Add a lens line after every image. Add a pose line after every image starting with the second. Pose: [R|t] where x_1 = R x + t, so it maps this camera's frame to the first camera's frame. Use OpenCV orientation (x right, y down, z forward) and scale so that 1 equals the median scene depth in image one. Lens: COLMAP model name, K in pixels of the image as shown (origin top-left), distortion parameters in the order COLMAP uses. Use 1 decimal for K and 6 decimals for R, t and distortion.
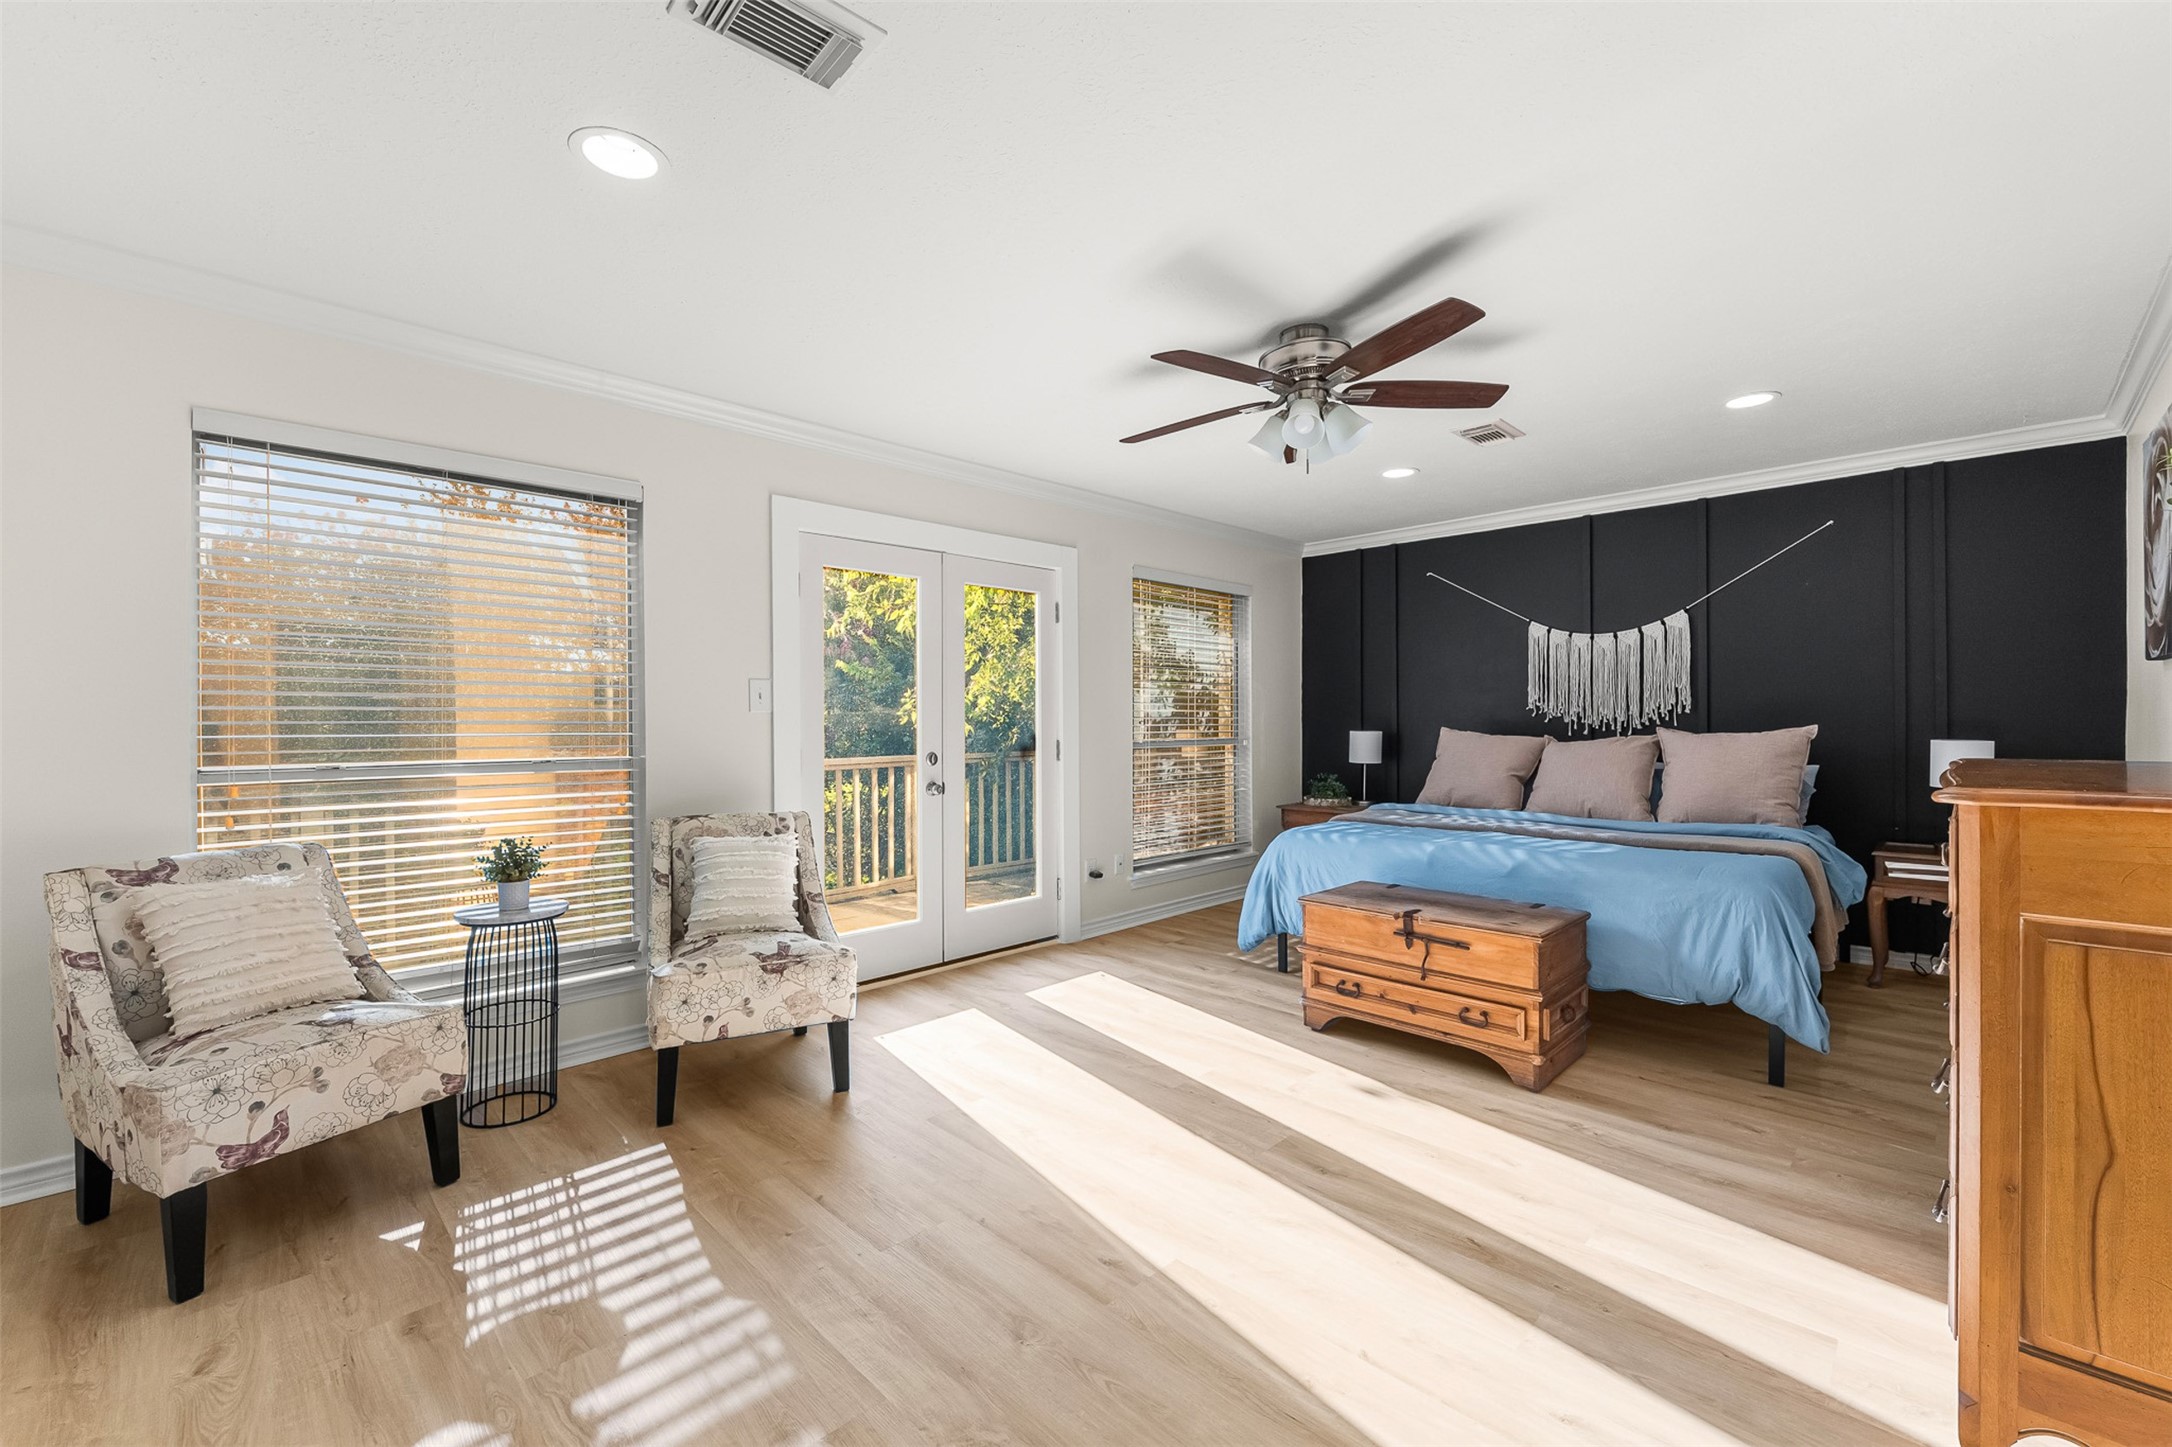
lens RADIAL K [[895.8, 0, 1094.8], [0, 895.8, 713.5], [0, 0, 1]] dist [-0.013333, 0.001251]
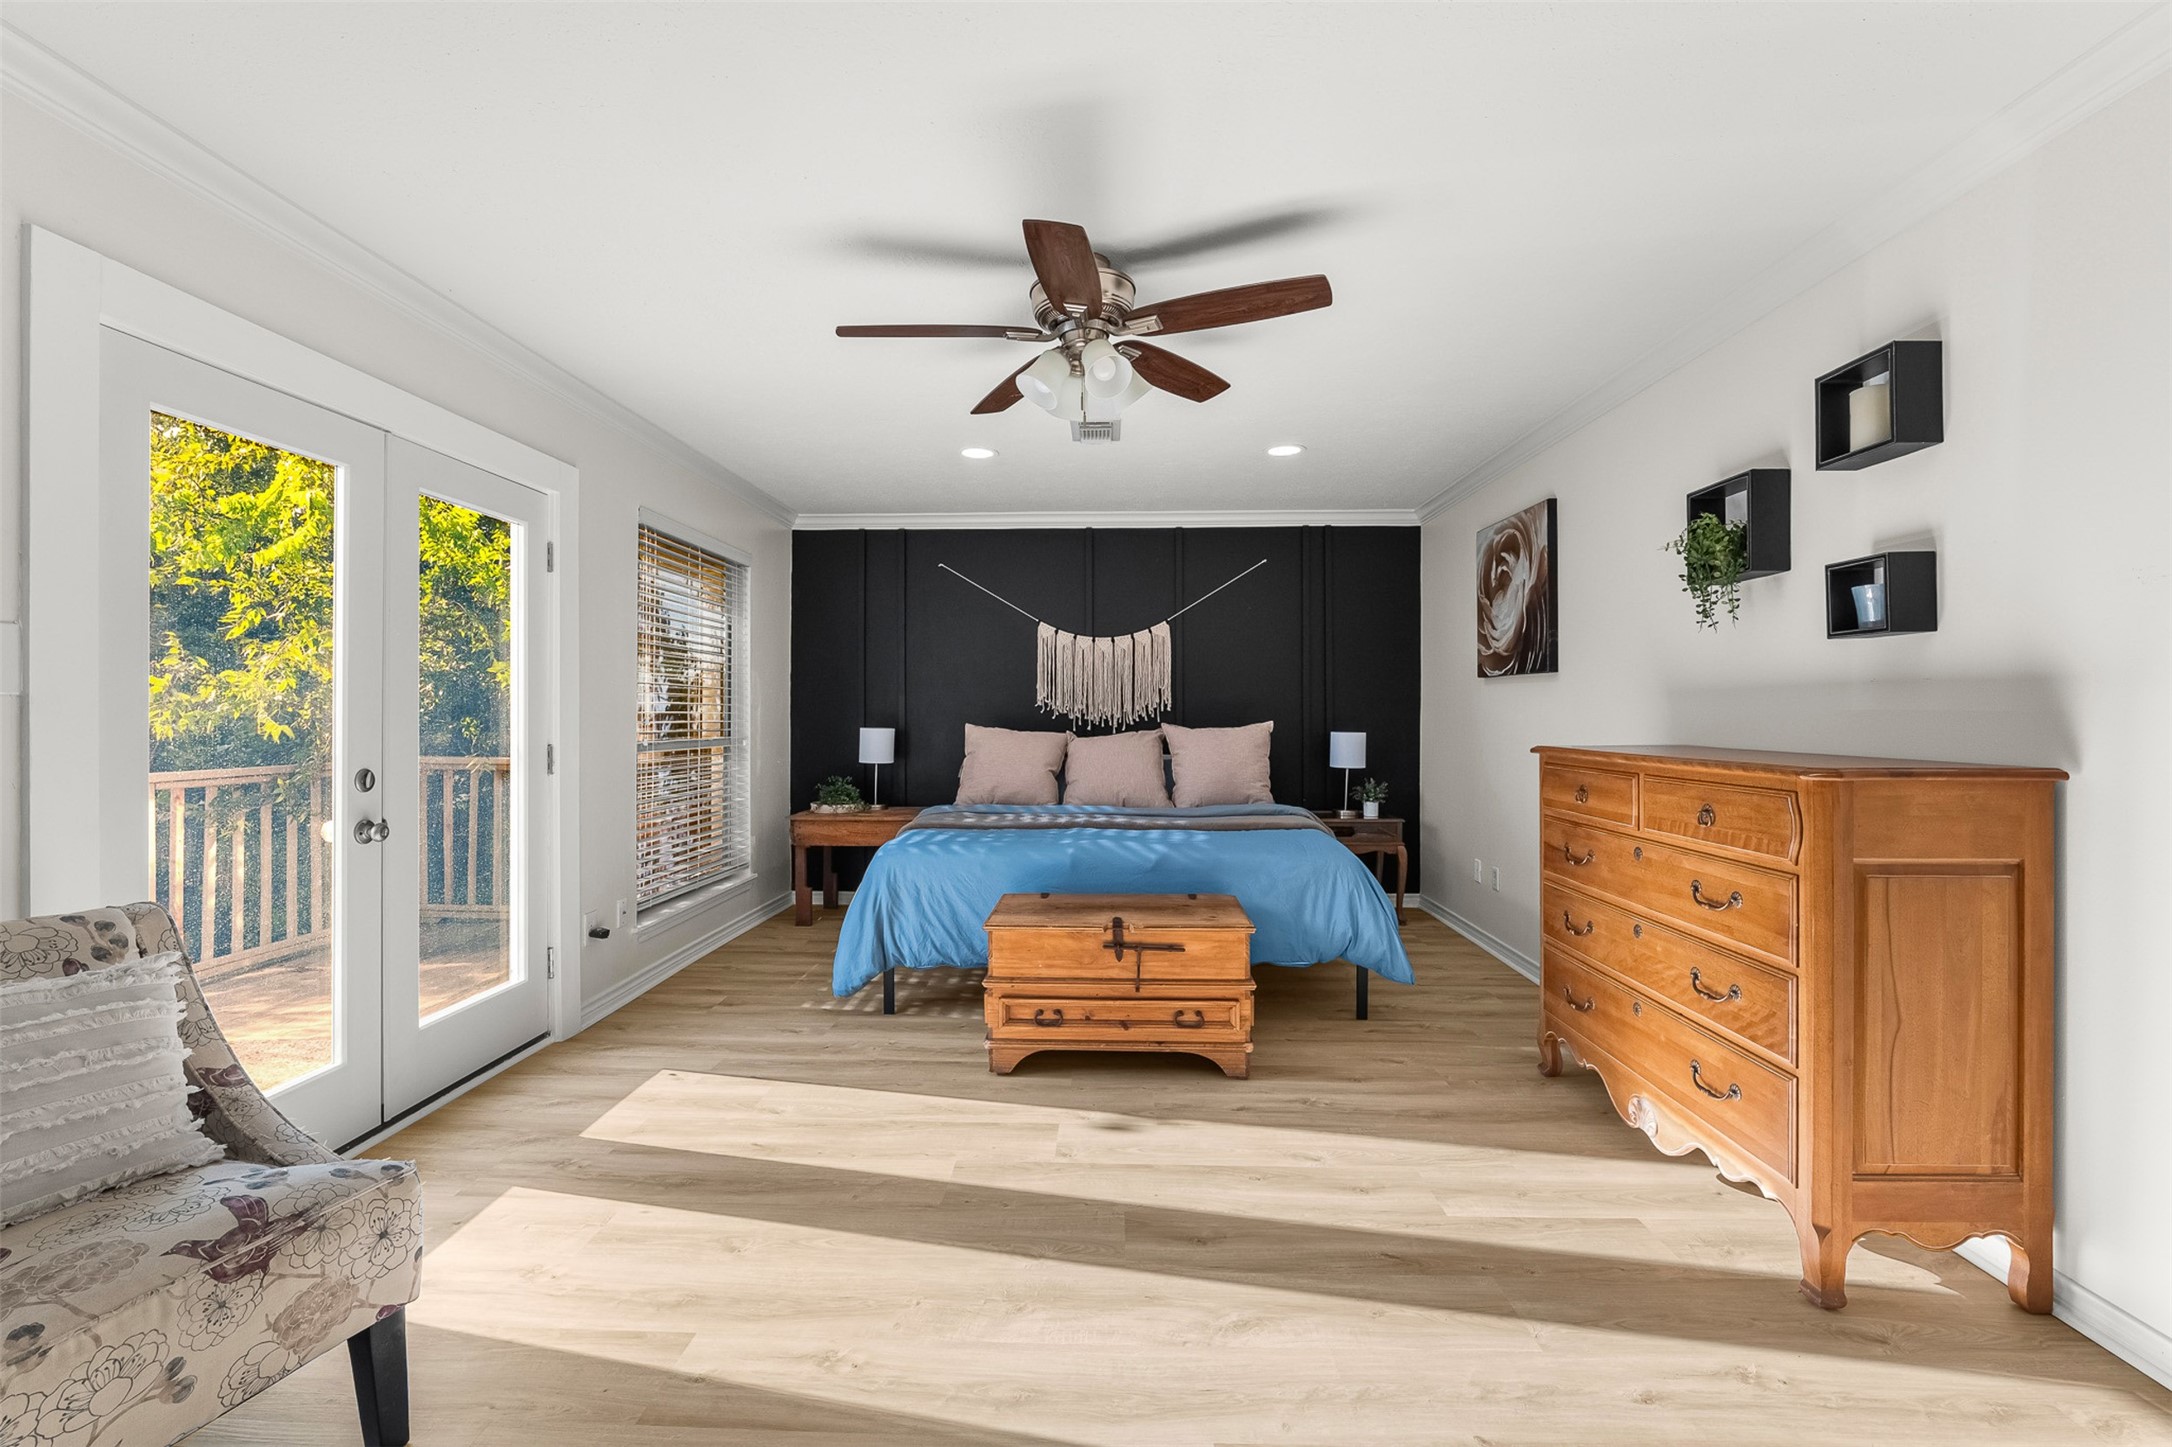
lens RADIAL K [[895.8, 0, 1091.7], [0, 895.8, 707.6], [0, 0, 1]] dist [-0.013333, 0.001251]
pose [[0.728435, 0.009038, 0.685055, -0.261868], [-0.006947, 0.999959, -0.005806, 0.003386], [-0.685079, -0.000529, 0.728468, 0.283831]]
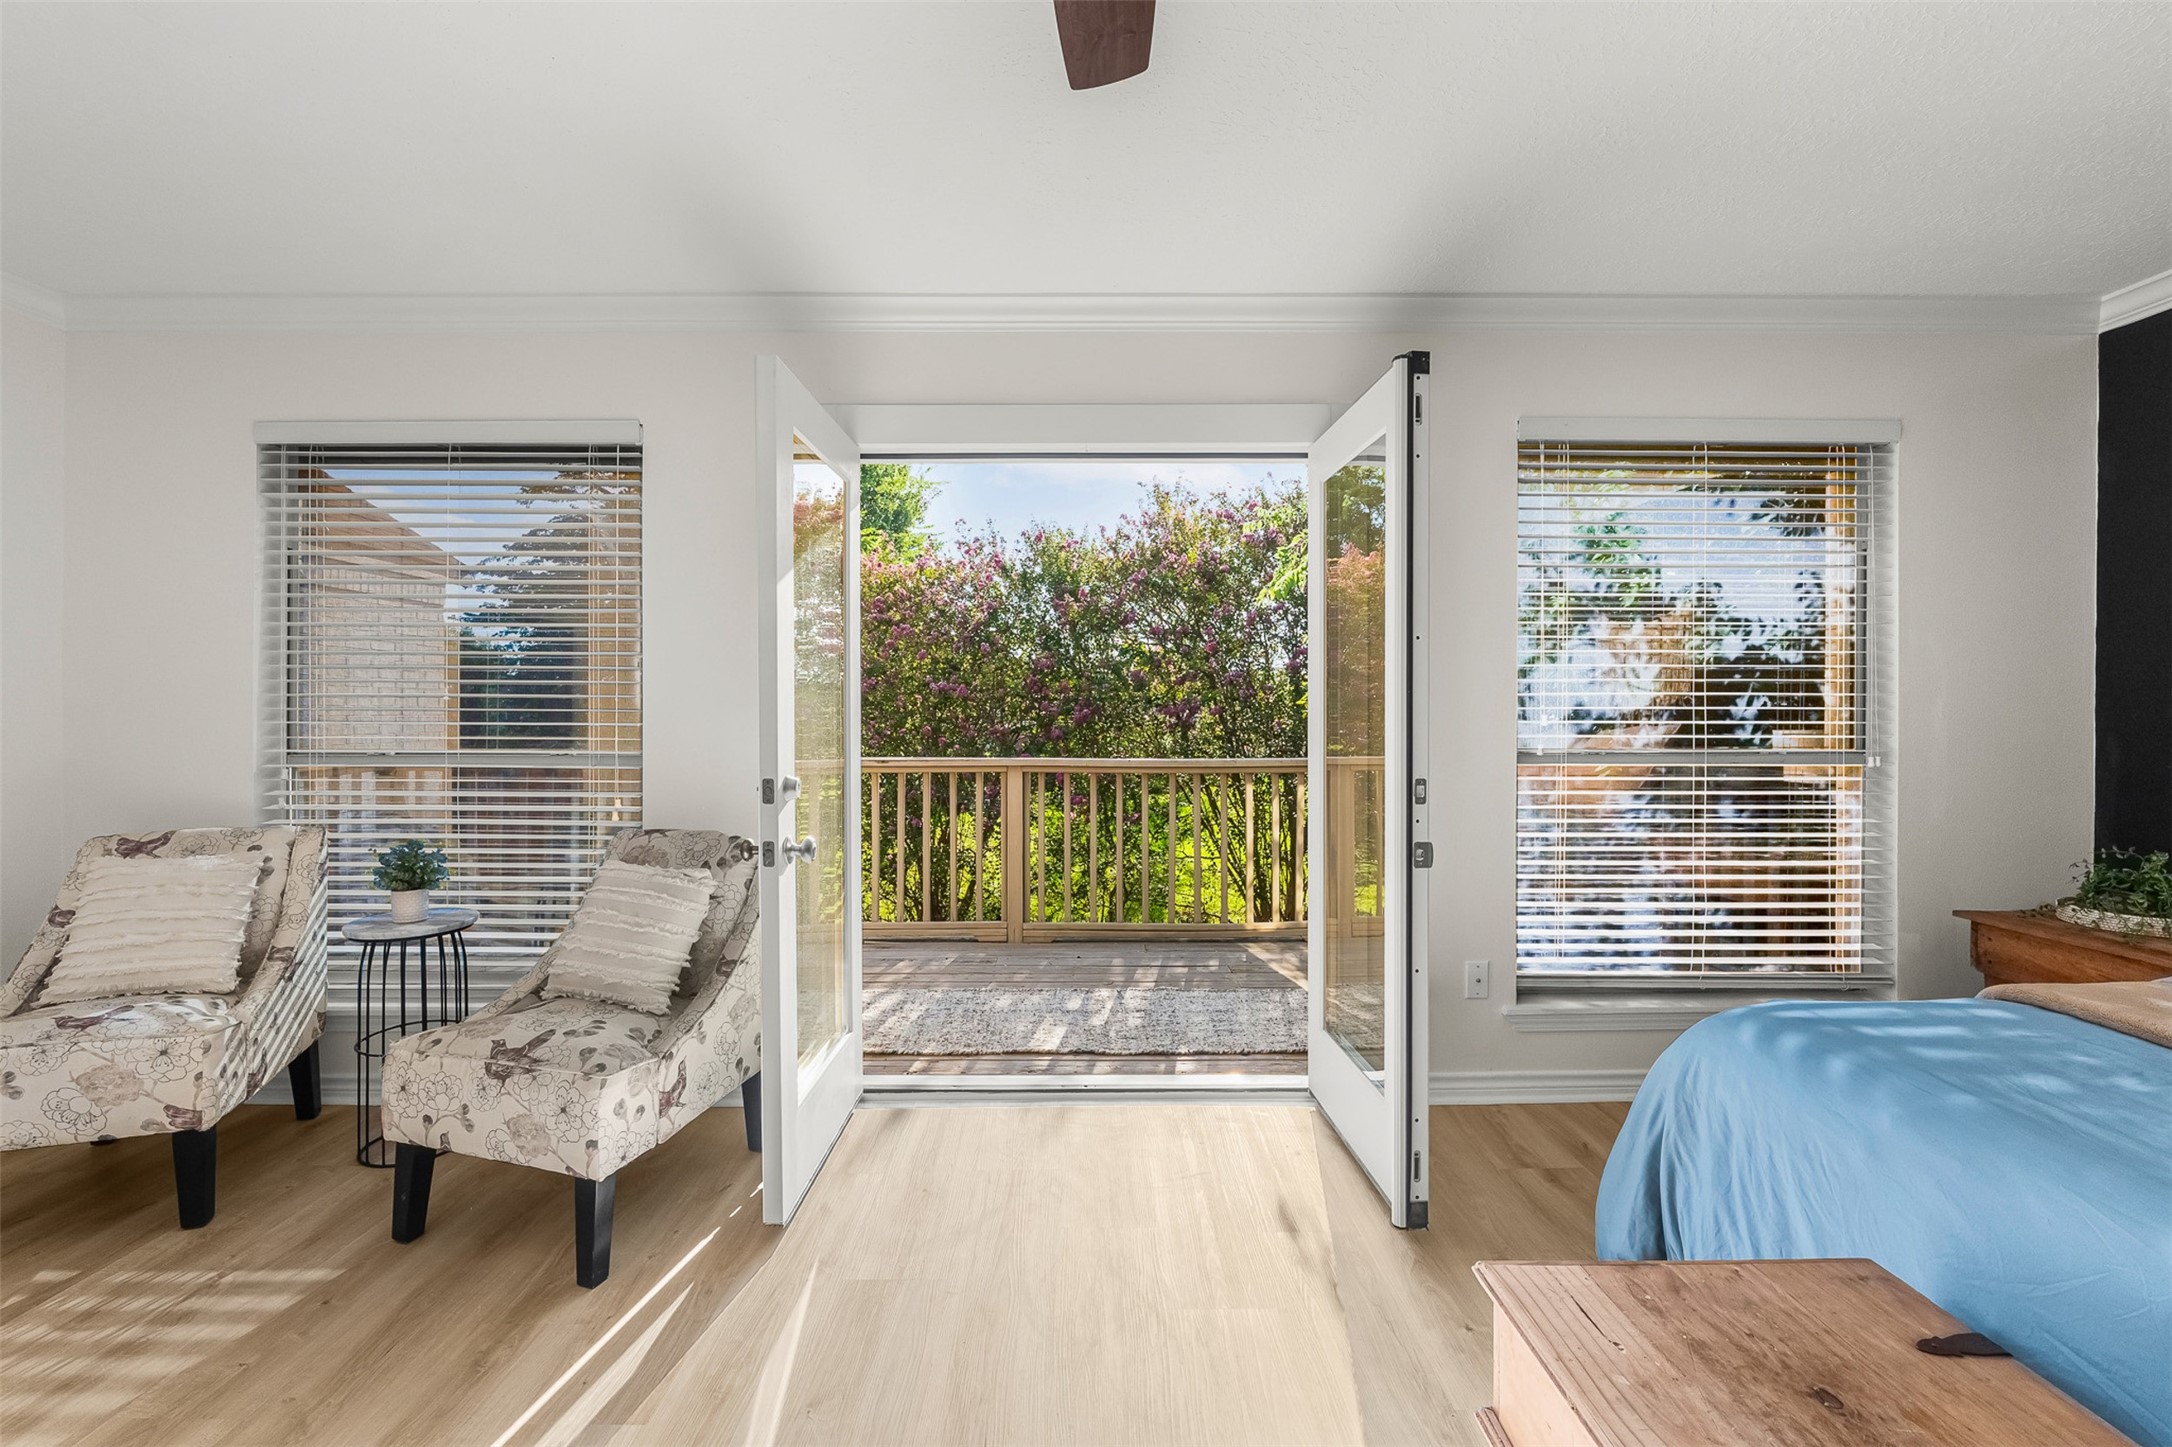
lens RADIAL K [[895.8, 0, 1087.2], [0, 895.8, 713.6], [0, 0, 1]] dist [-0.013333, 0.001251]
pose [[0.705751, 0.013754, -0.708326, 0.329063], [0.000510, 0.999801, 0.019921, -0.003835], [0.708460, -0.014421, 0.705604, 0.621322]]
